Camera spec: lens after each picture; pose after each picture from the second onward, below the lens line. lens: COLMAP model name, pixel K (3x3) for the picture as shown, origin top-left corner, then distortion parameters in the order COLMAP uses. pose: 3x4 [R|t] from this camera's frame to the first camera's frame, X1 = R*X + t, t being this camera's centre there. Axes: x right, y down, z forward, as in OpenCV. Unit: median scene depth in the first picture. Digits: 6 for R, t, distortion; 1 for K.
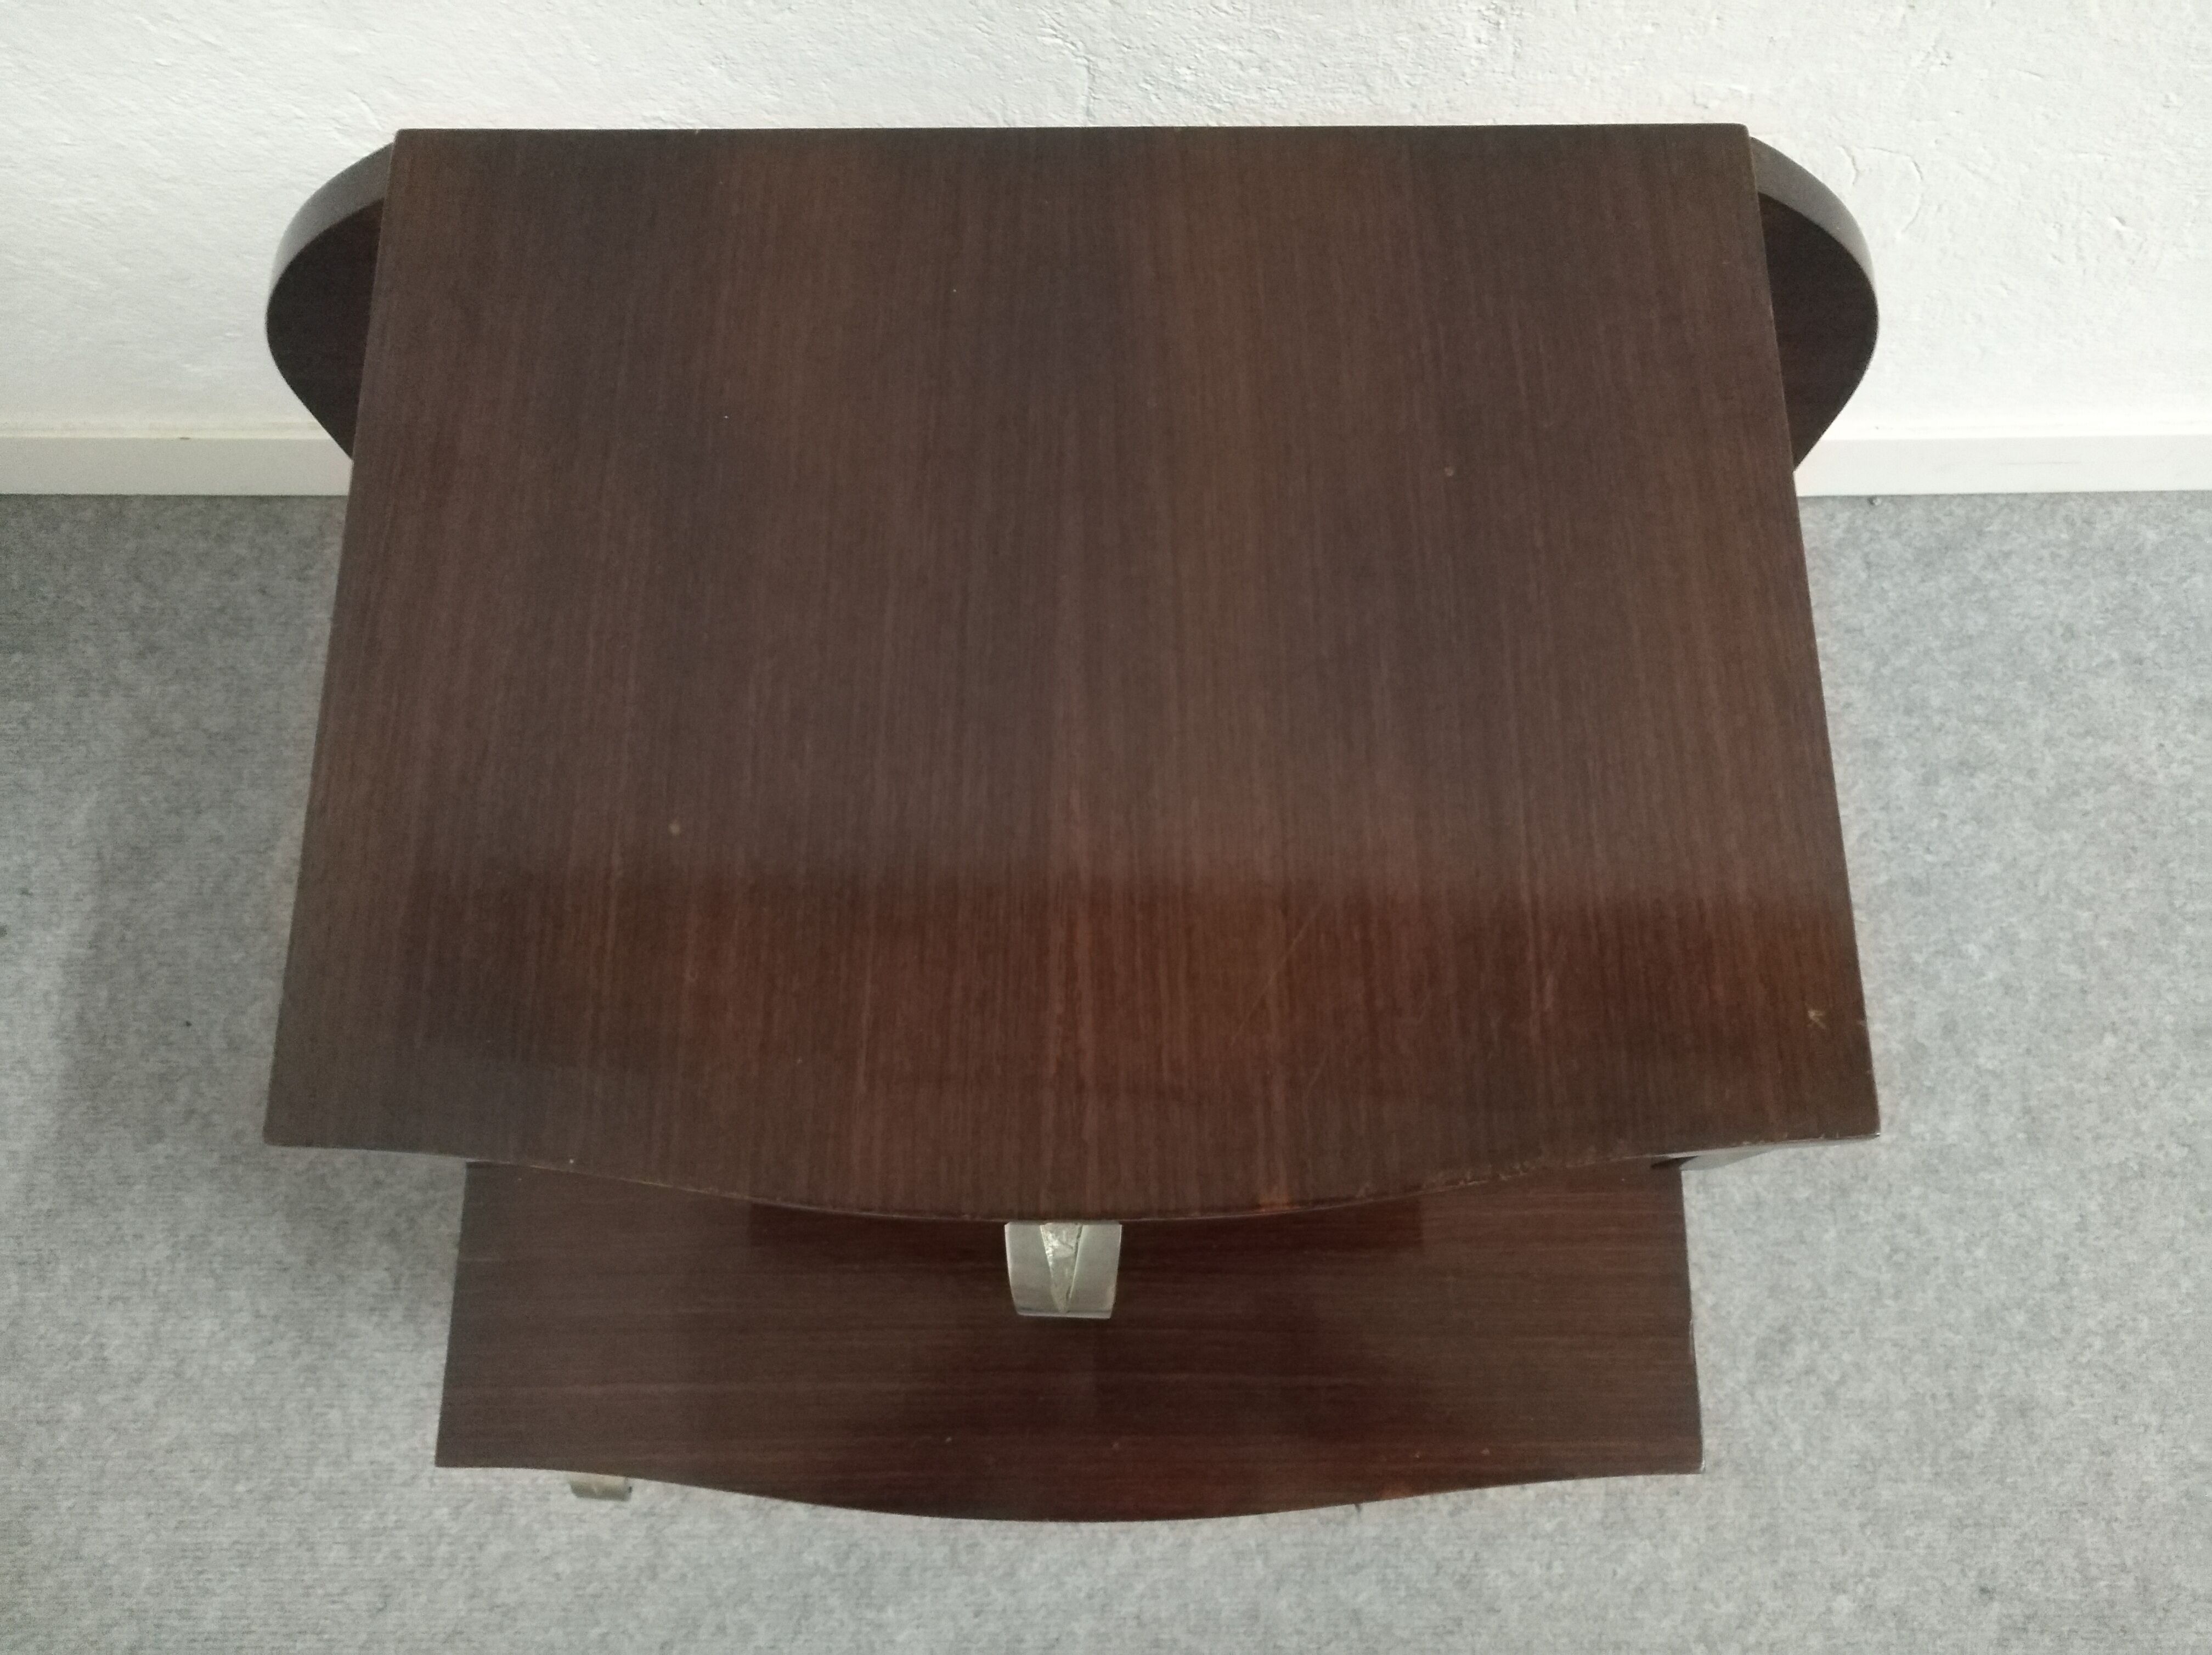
lens RADIAL K [[1688.4, 0, 1111.7], [0, 1688.4, 817.5], [0, 0, 1]] dist [-0.017561, 0.048622]
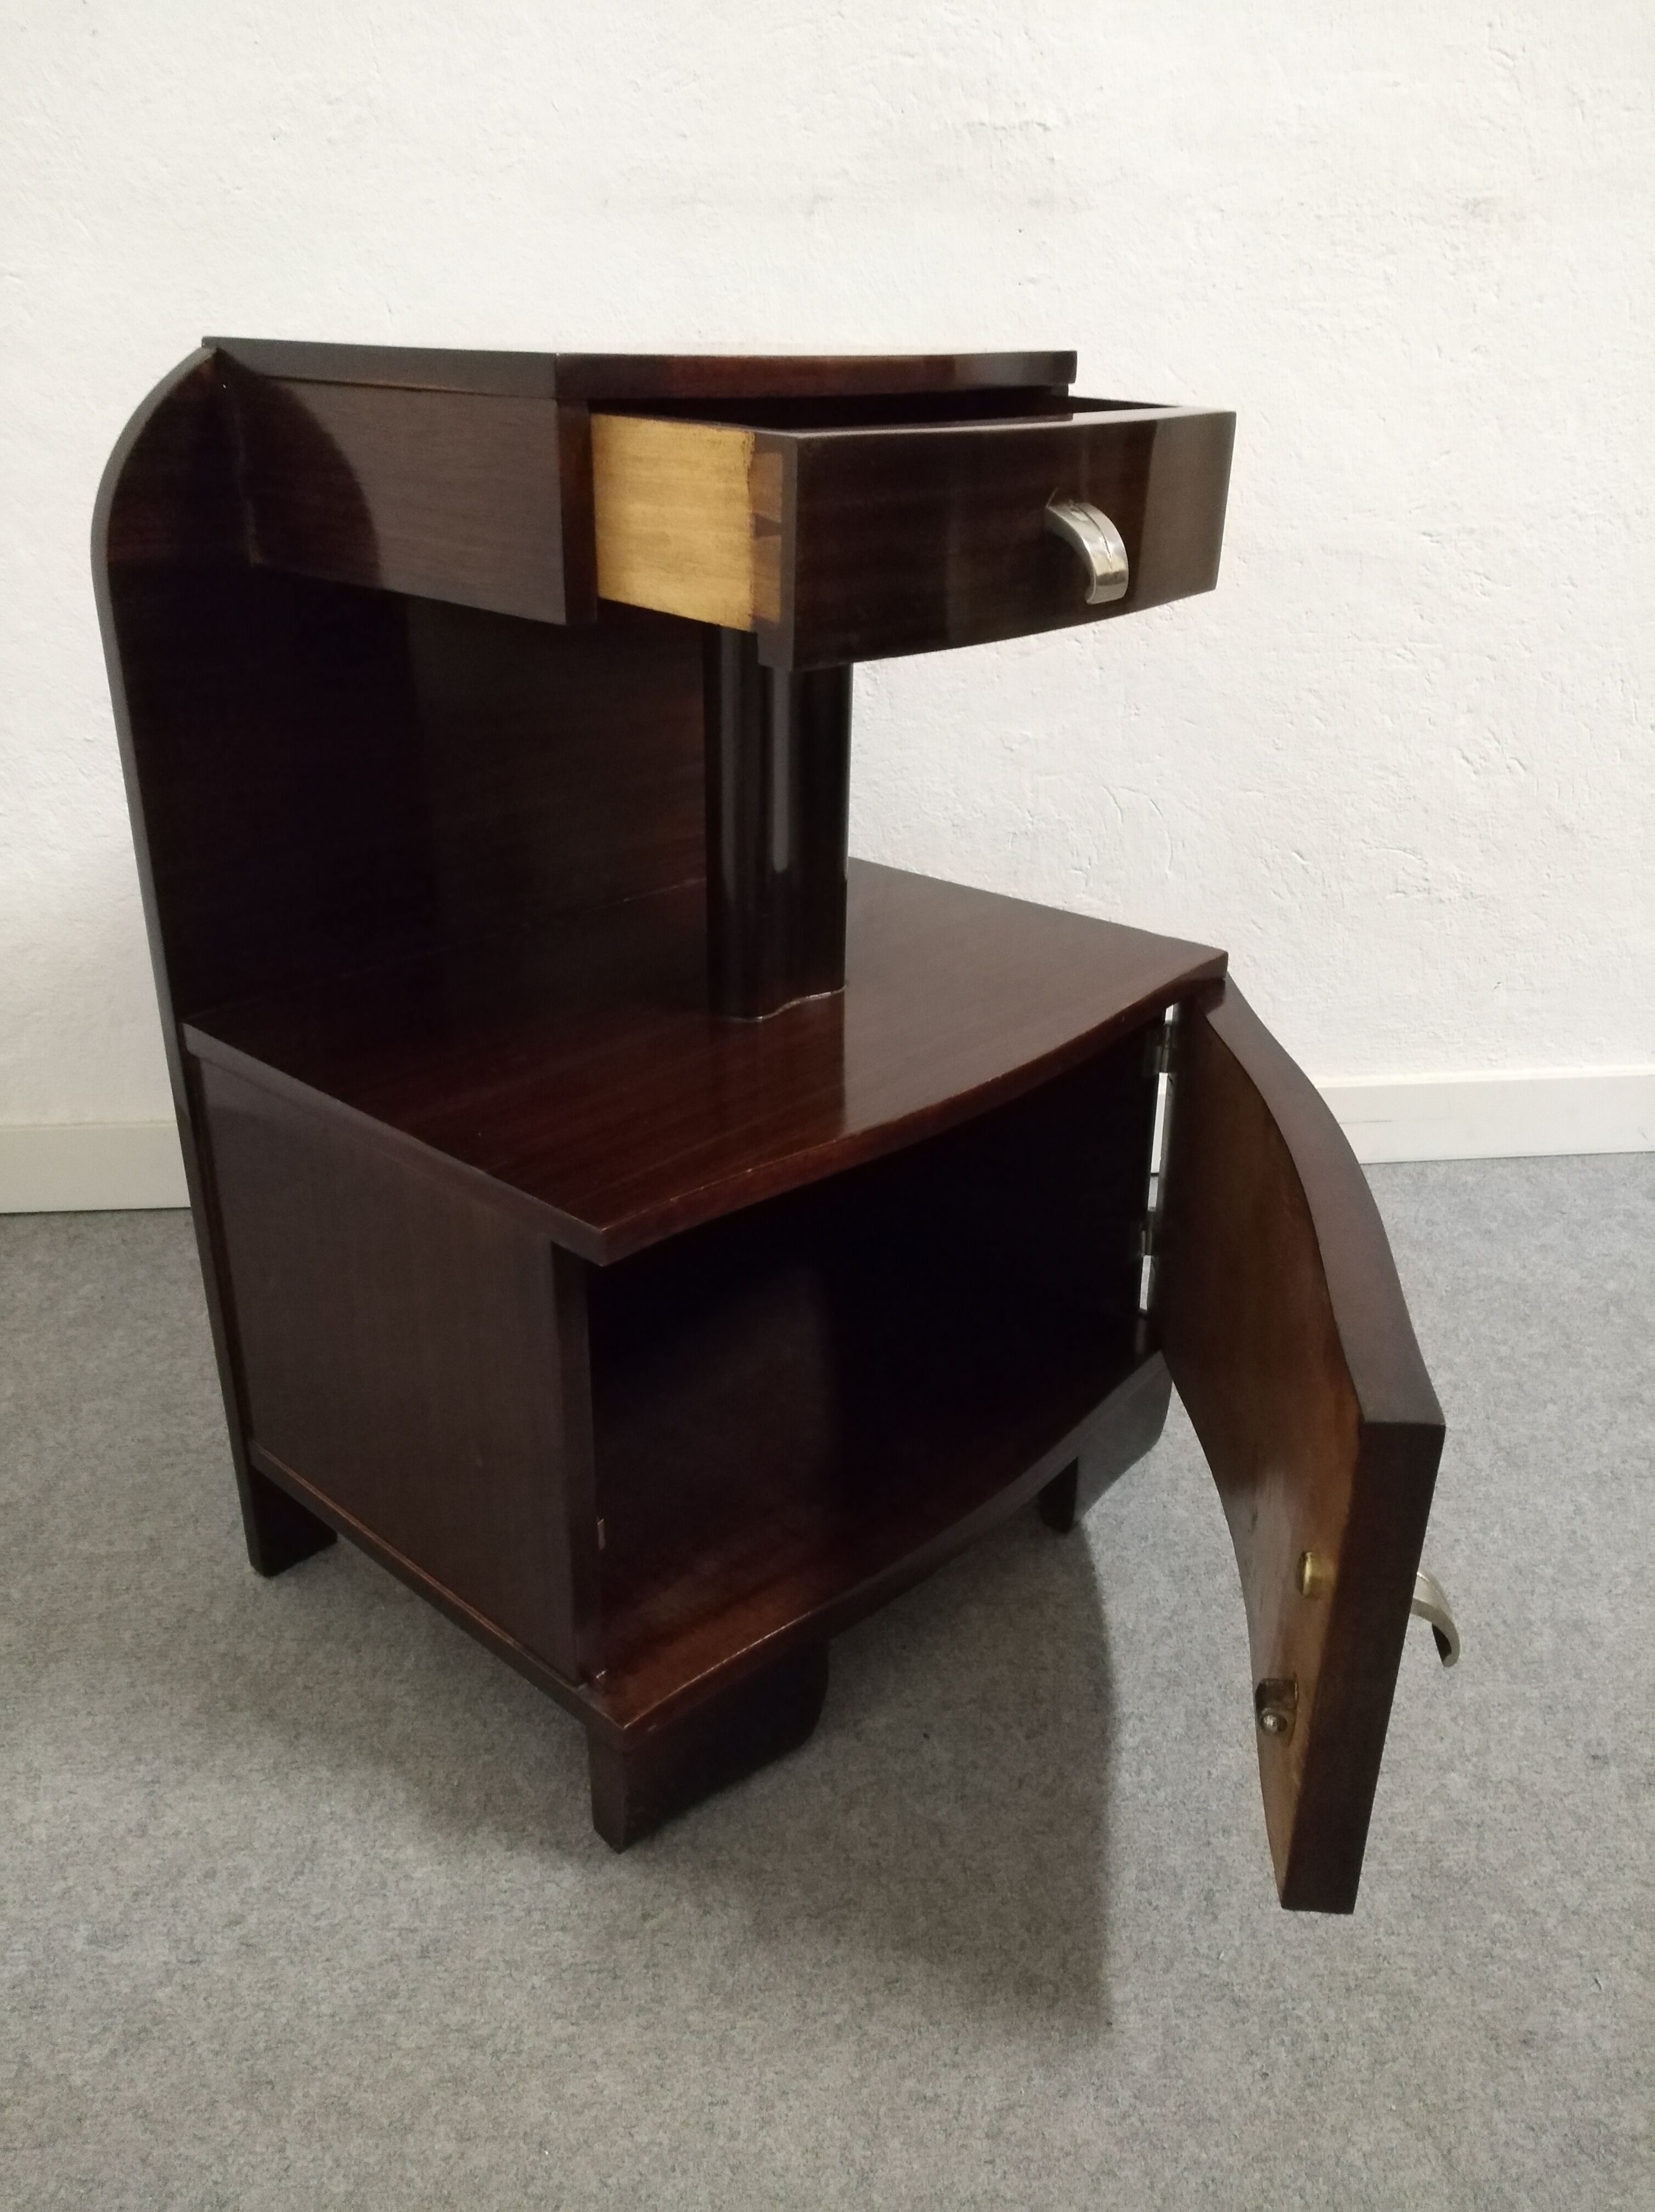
lens RADIAL K [[1688.4, 0, 834.1], [0, 1688.4, 1116.9], [0, 0, 1]] dist [-0.017561, 0.048622]
pose [[0.997263, -0.026494, 0.069025, 0.038673], [0.068999, 0.668890, -0.740152, 0.876510], [-0.026561, 0.742889, 0.668888, 0.118908]]
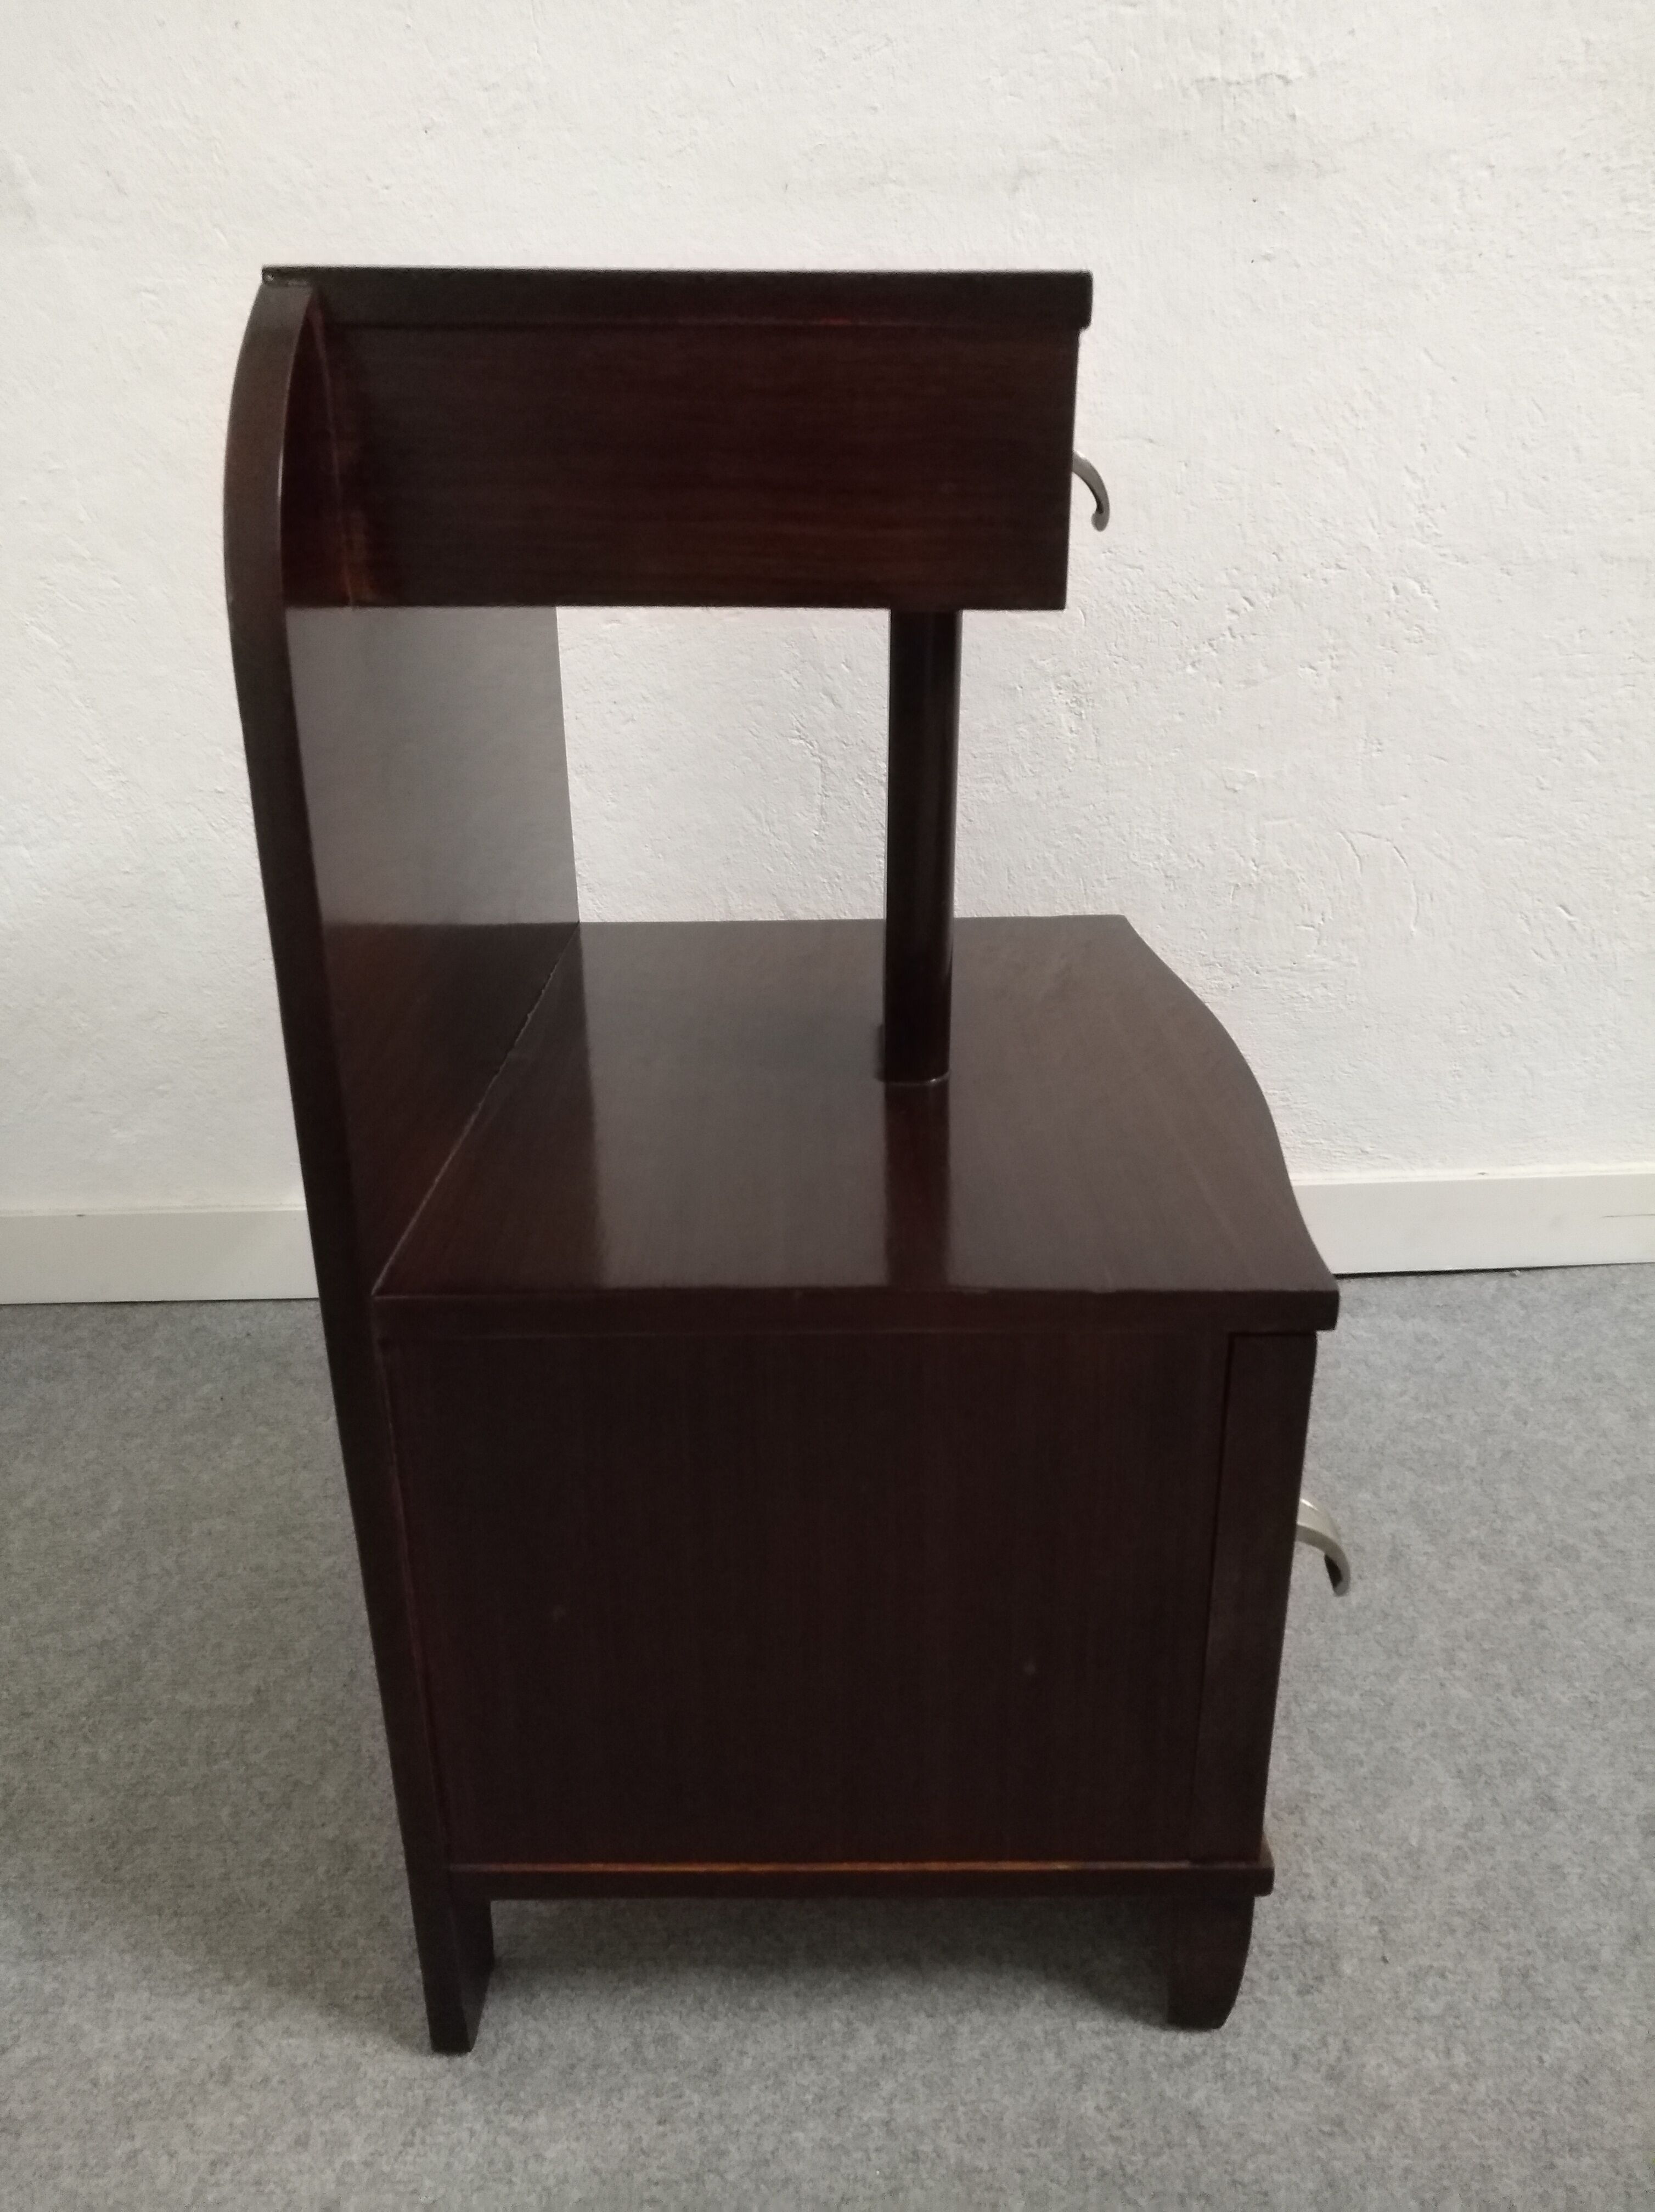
lens RADIAL K [[1688.4, 0, 841.7], [0, 1688.4, 1122.5], [0, 0, 1]] dist [-0.017561, 0.048622]
pose [[0.999756, -0.019317, -0.010737, 0.012120], [0.004140, 0.640956, -0.767566, 0.747584], [0.021709, 0.767335, 0.640879, 0.213629]]
